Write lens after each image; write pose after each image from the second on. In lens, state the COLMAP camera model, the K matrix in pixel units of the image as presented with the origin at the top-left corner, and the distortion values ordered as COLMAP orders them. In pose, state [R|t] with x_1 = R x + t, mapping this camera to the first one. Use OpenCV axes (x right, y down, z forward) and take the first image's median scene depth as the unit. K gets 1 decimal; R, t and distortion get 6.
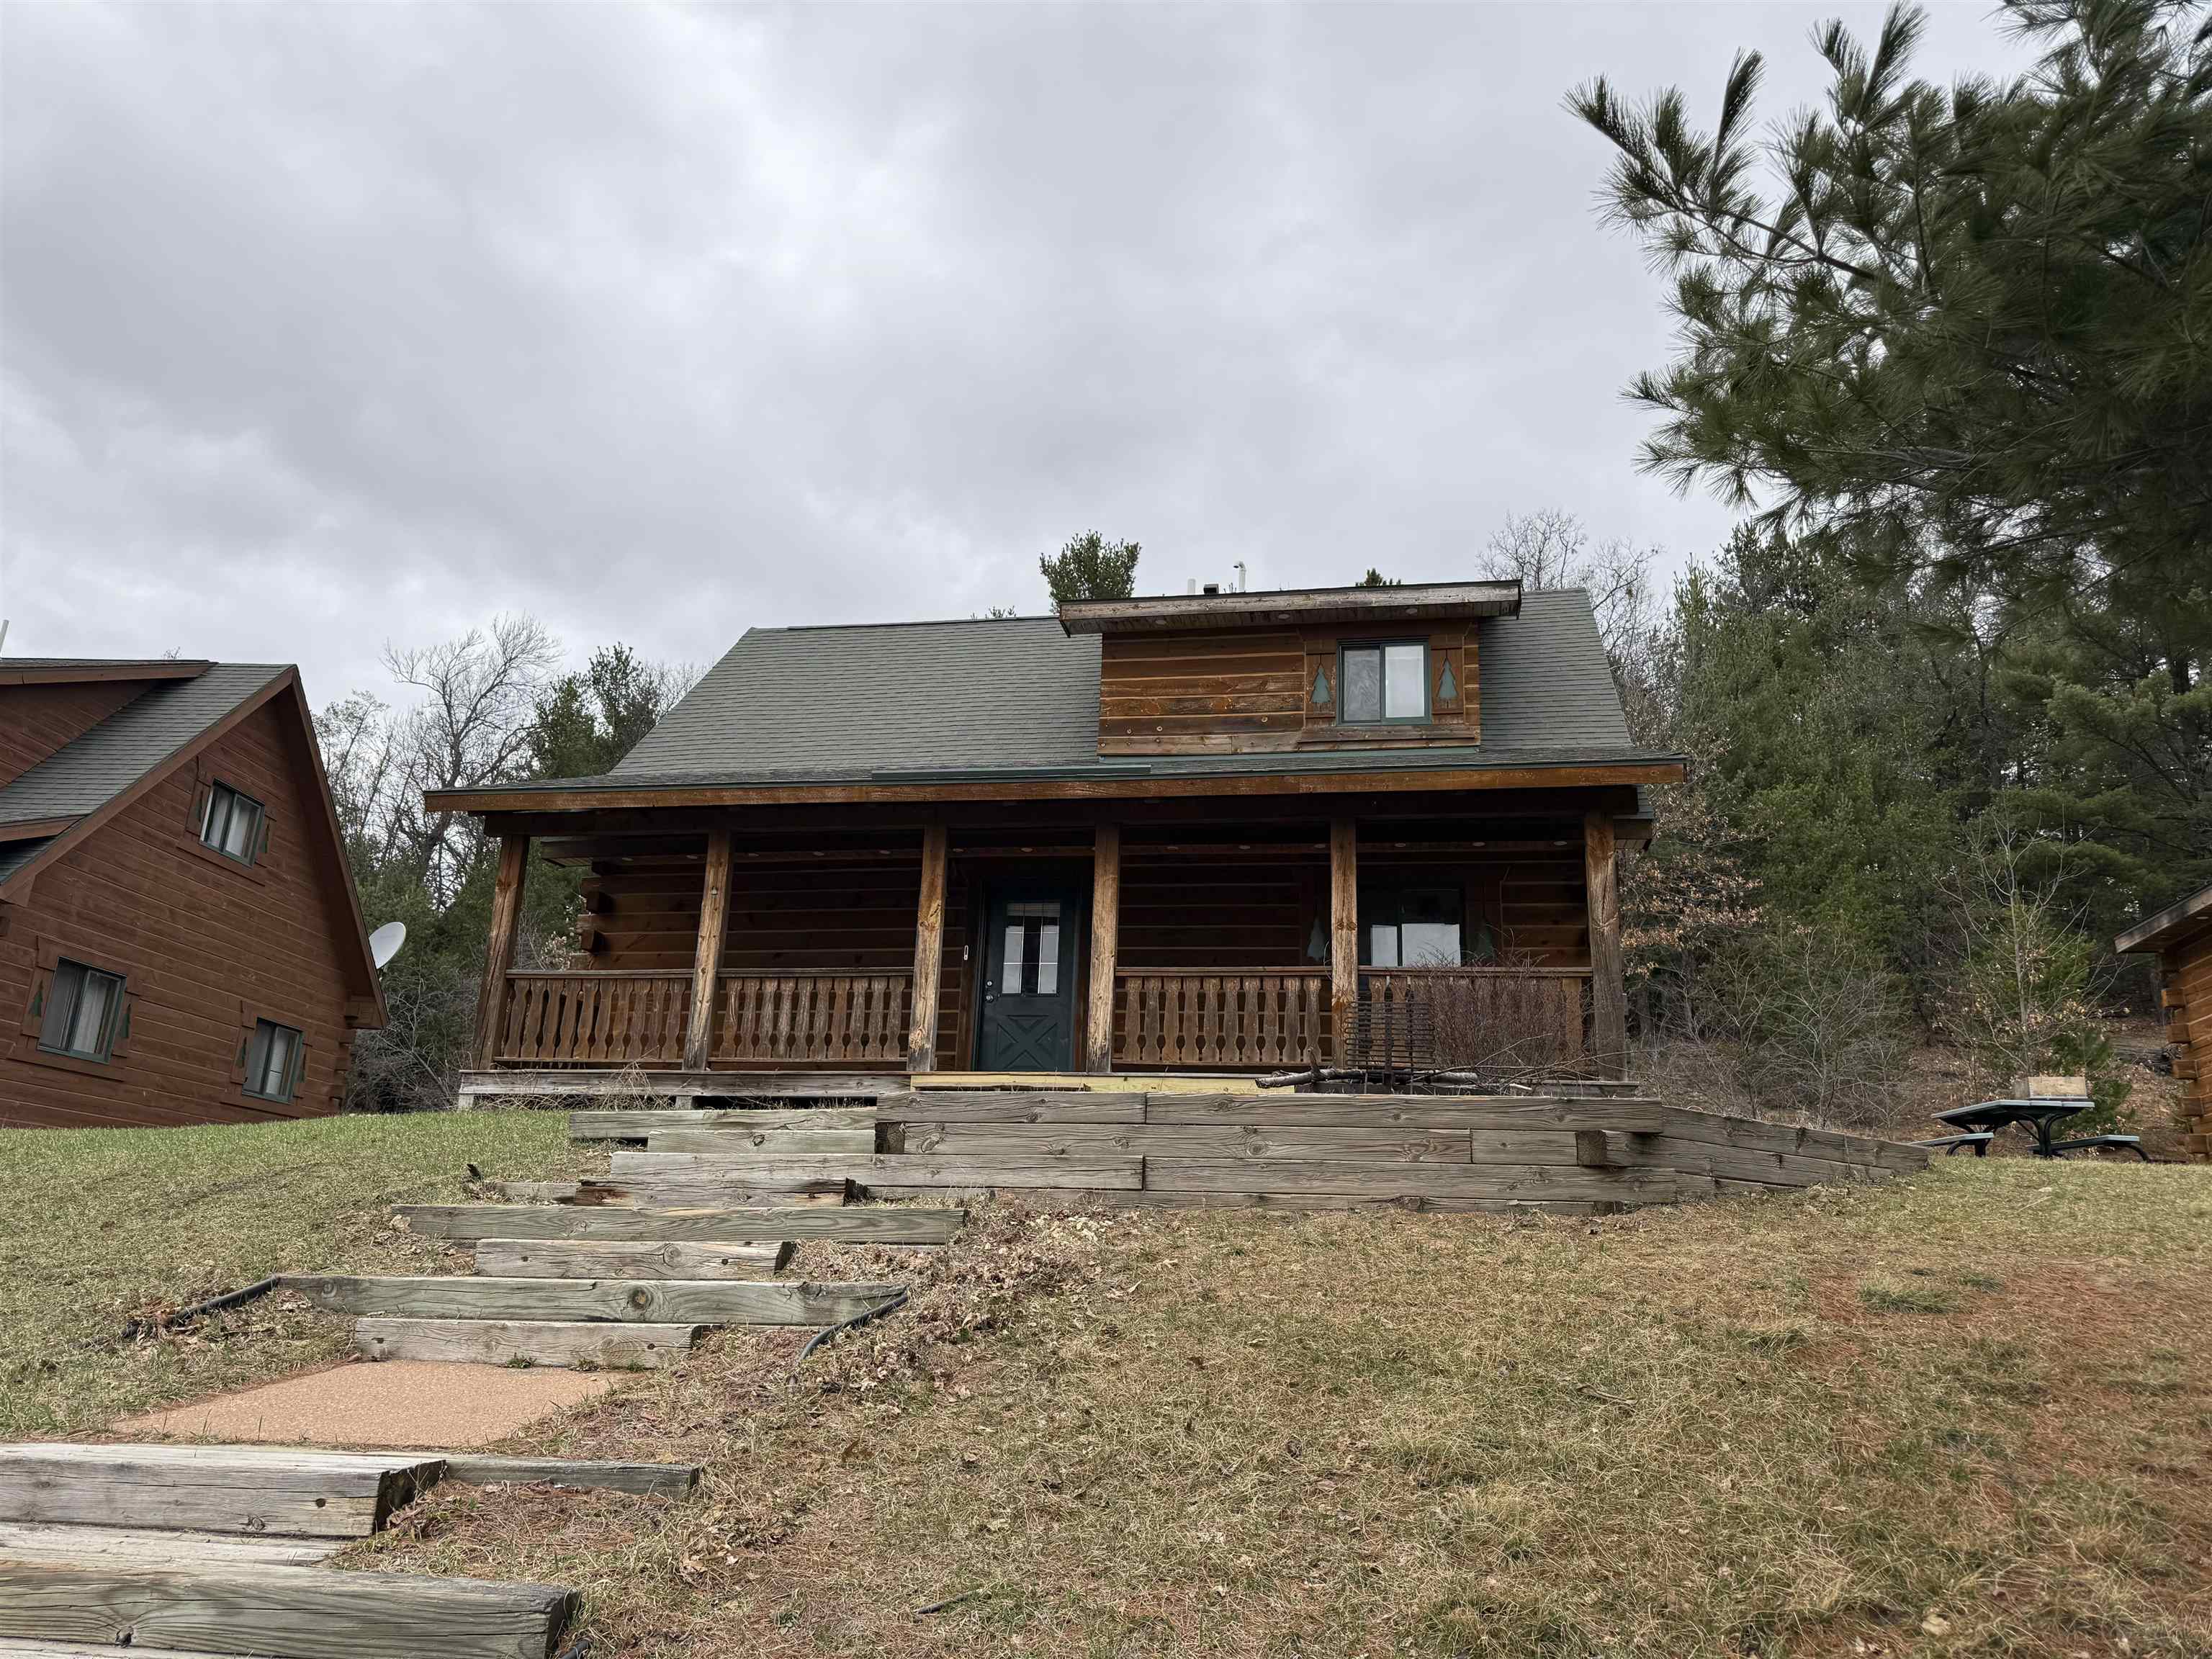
lens RADIAL K [[1555.9, 0, 1120.3], [0, 1555.9, 830.9], [0, 0, 1]] dist [0.045627, -0.053559]
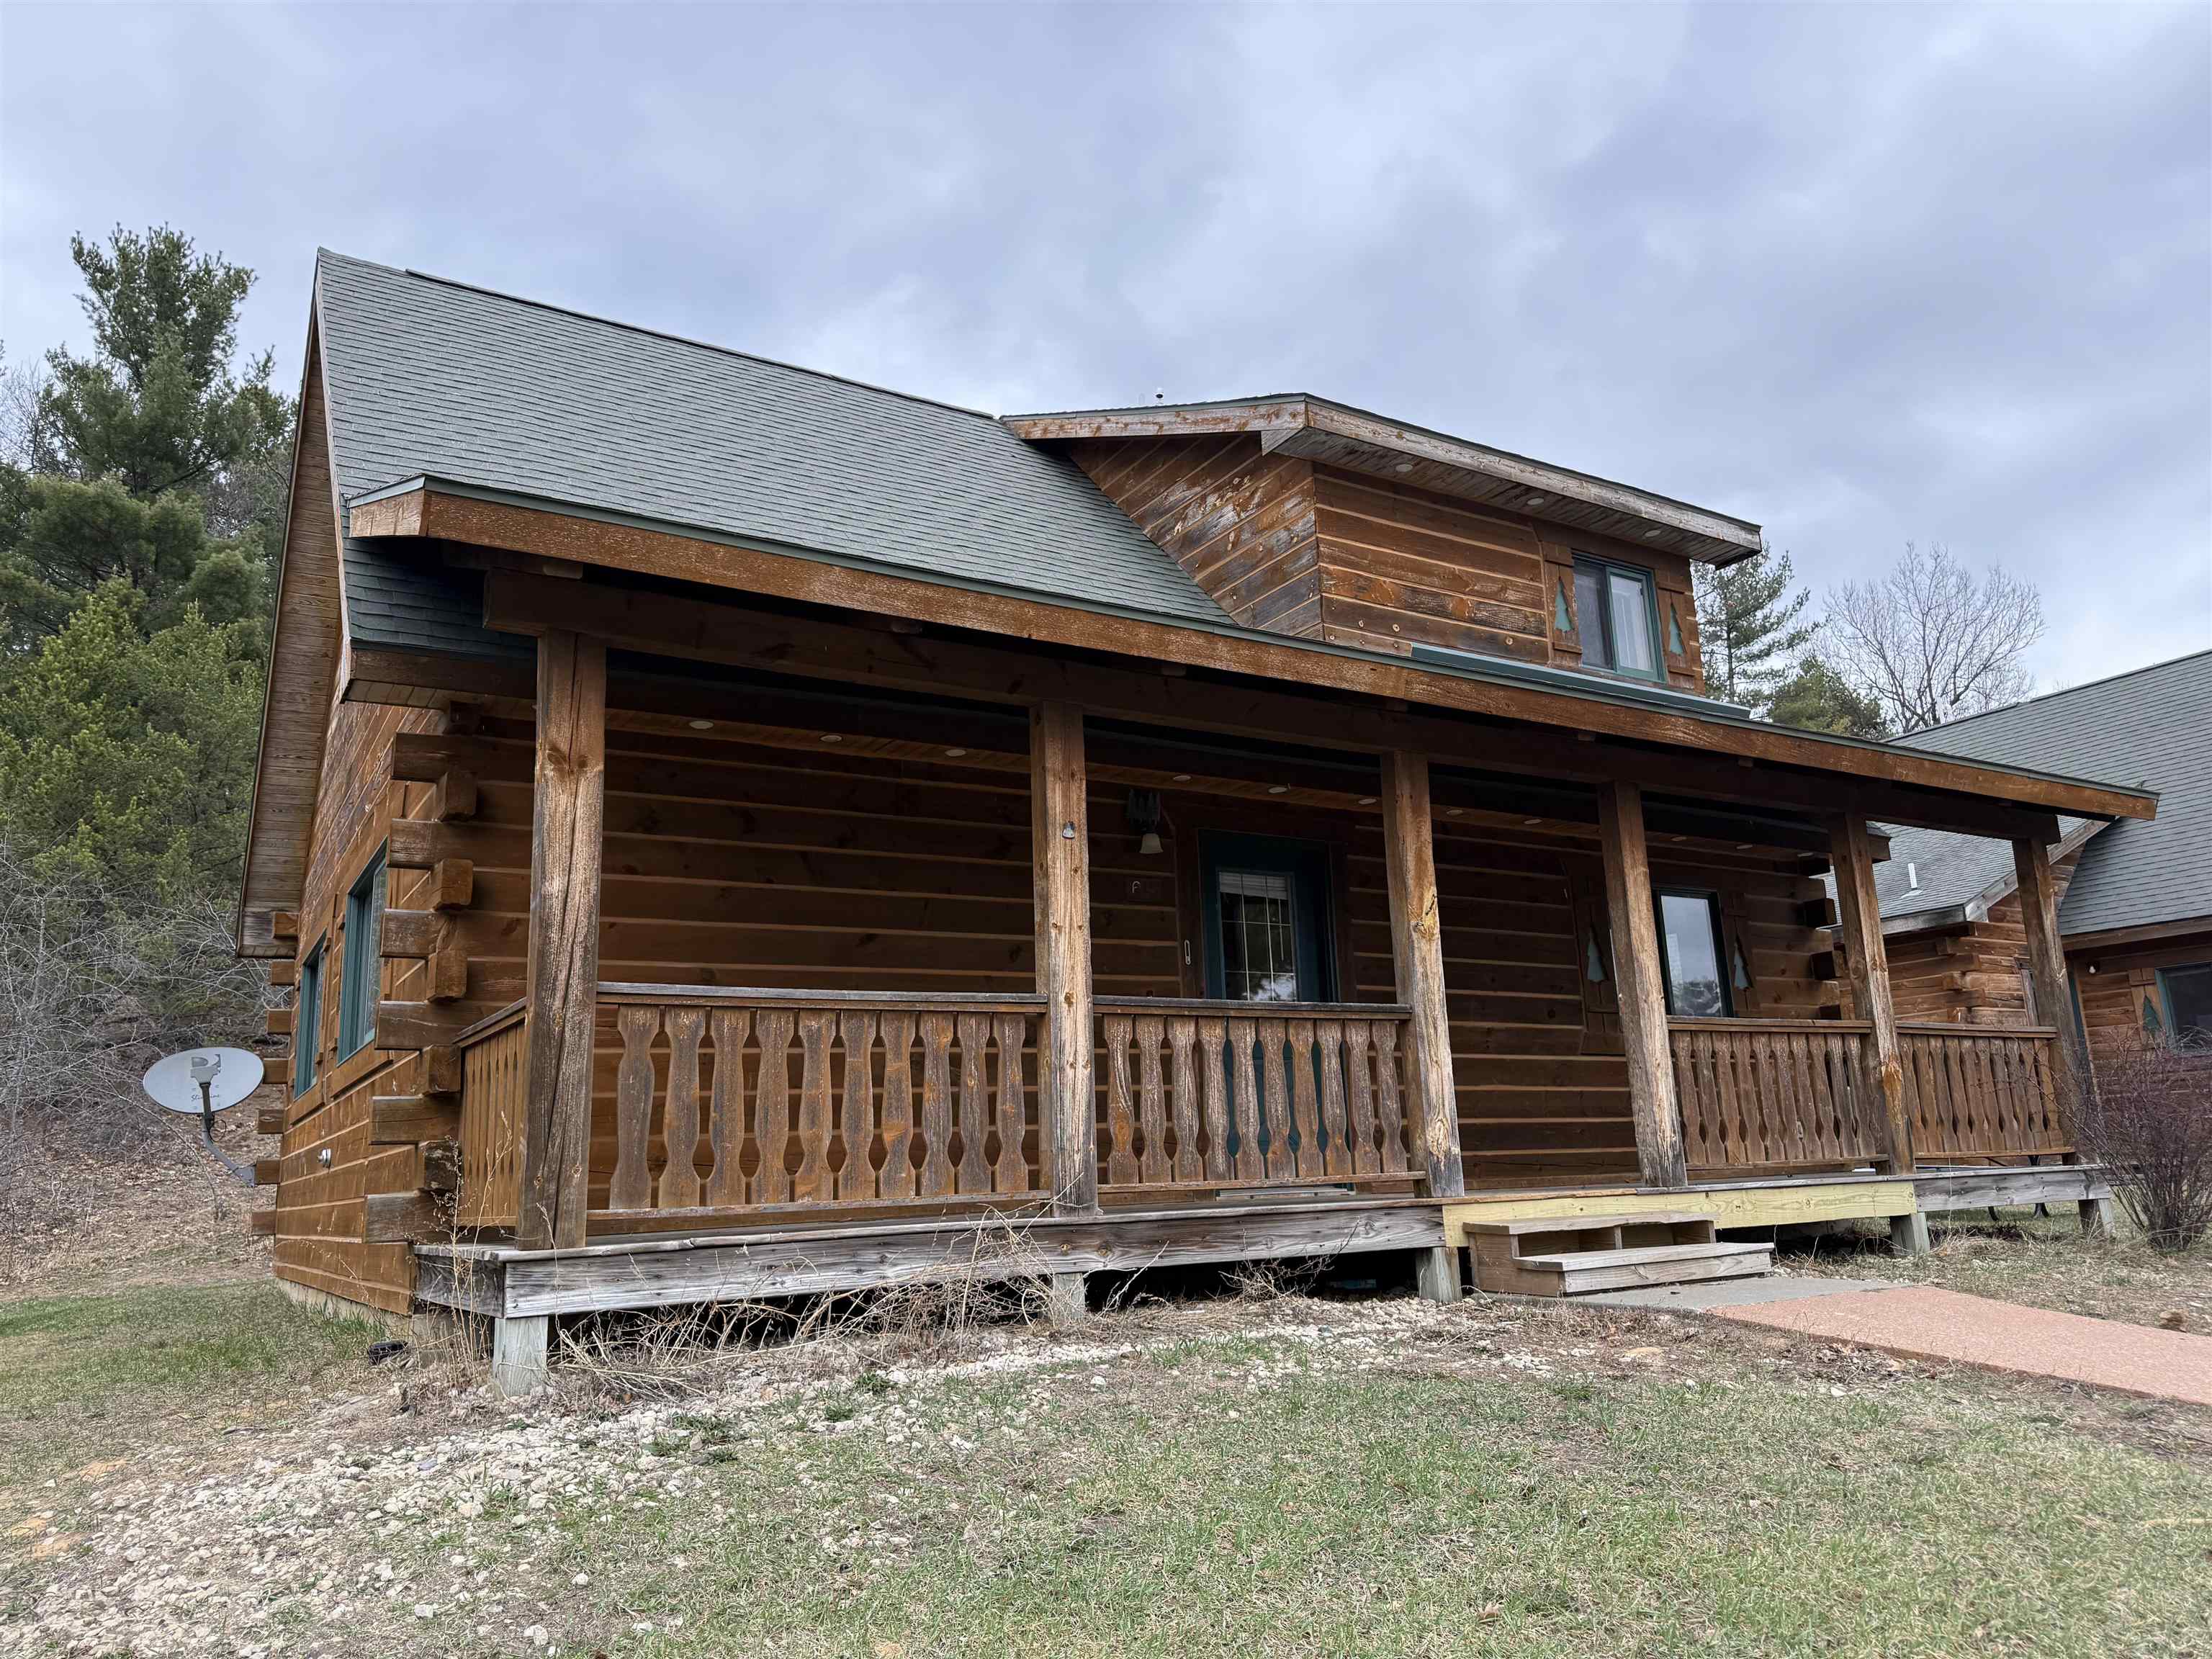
lens RADIAL K [[1555.9, 0, 1107.1], [0, 1555.9, 826.0], [0, 0, 1]] dist [0.045627, -0.053559]
pose [[0.741083, 0.084698, 0.666050, -0.579787], [-0.128329, 0.991591, 0.016691, 0.028045], [-0.659035, -0.097842, 0.745721, 0.648072]]
